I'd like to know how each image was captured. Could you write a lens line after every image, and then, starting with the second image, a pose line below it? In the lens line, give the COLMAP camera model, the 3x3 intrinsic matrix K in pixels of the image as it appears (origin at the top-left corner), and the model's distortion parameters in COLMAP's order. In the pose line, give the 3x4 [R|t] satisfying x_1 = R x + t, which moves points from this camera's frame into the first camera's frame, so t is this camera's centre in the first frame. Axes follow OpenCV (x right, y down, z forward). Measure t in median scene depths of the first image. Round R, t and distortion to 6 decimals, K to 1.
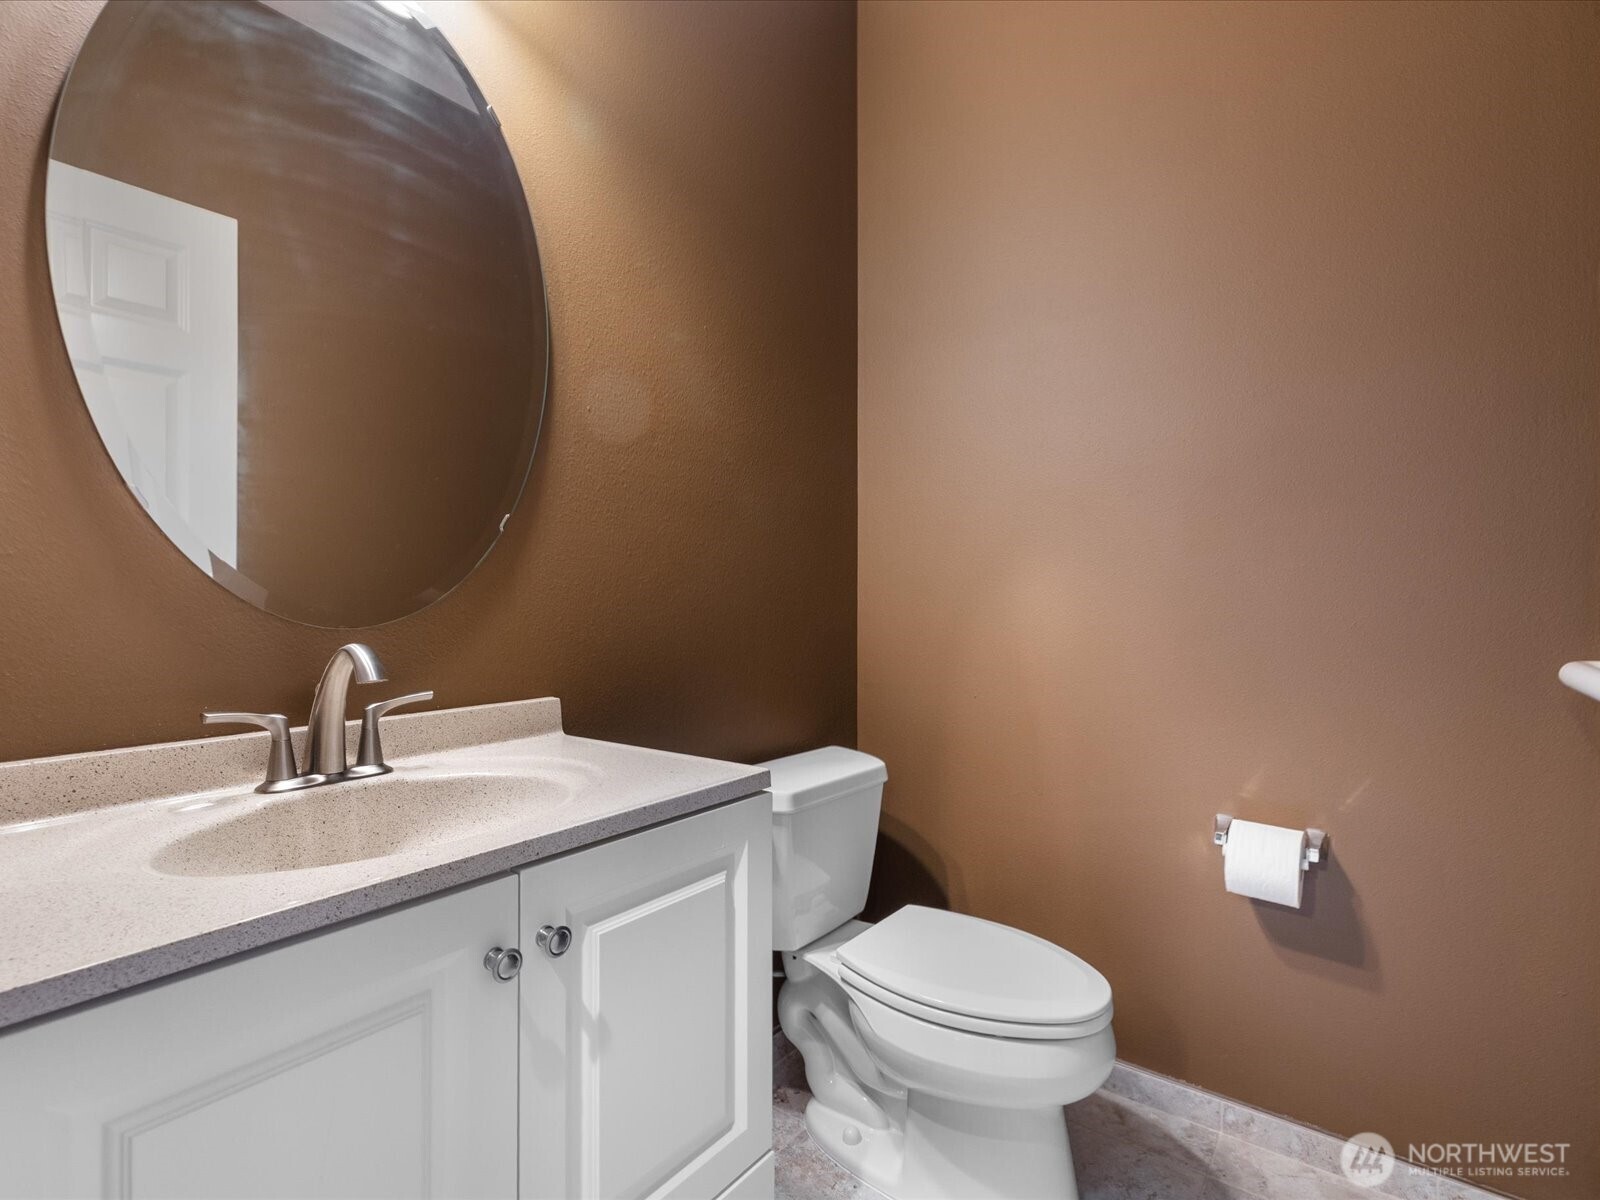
lens RADIAL K [[764.8, 0, 800.0], [0, 764.8, 600.0], [0, 0, 1]] dist [-0.002176, -0.000458]
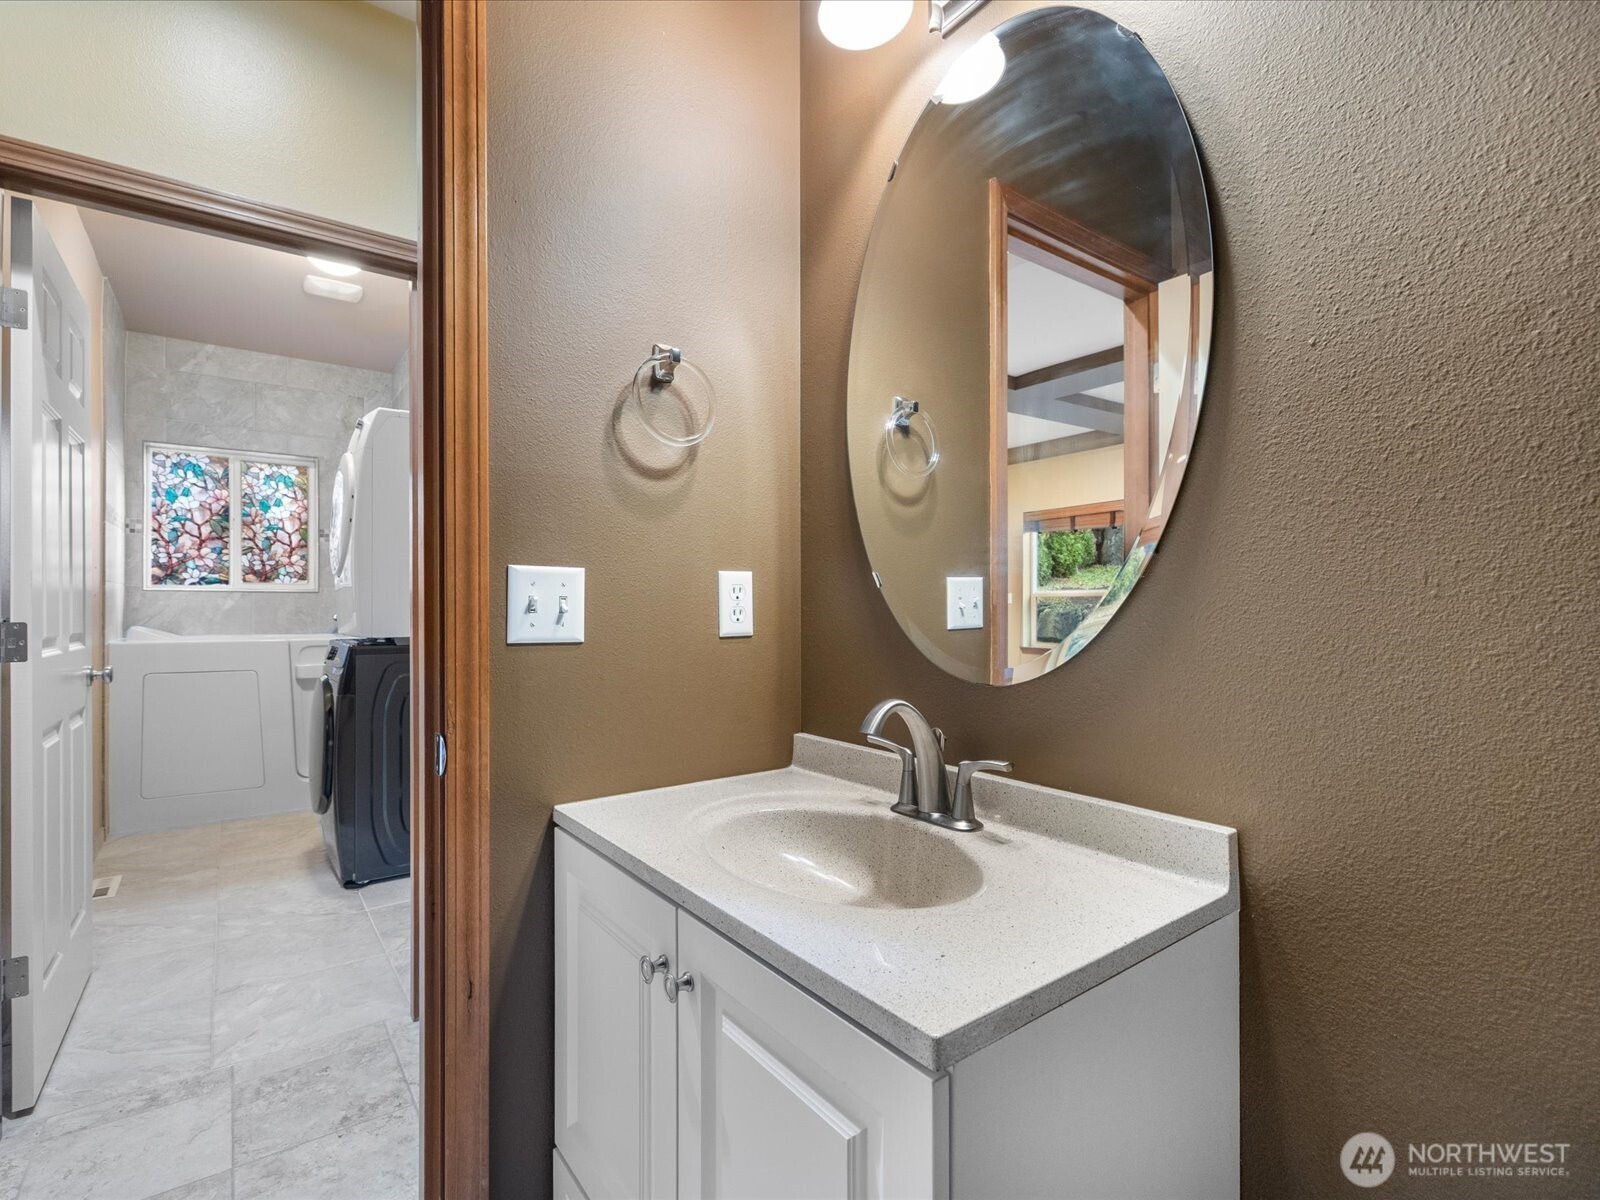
lens RADIAL K [[764.8, 0, 800.0], [0, 764.8, 600.0], [0, 0, 1]] dist [-0.002176, -0.000458]
pose [[-0.267256, 0.000720, -0.963625, 0.514787], [0.003284, 0.999995, -0.000164, -0.082648], [0.963620, -0.003209, -0.267257, 1.088265]]
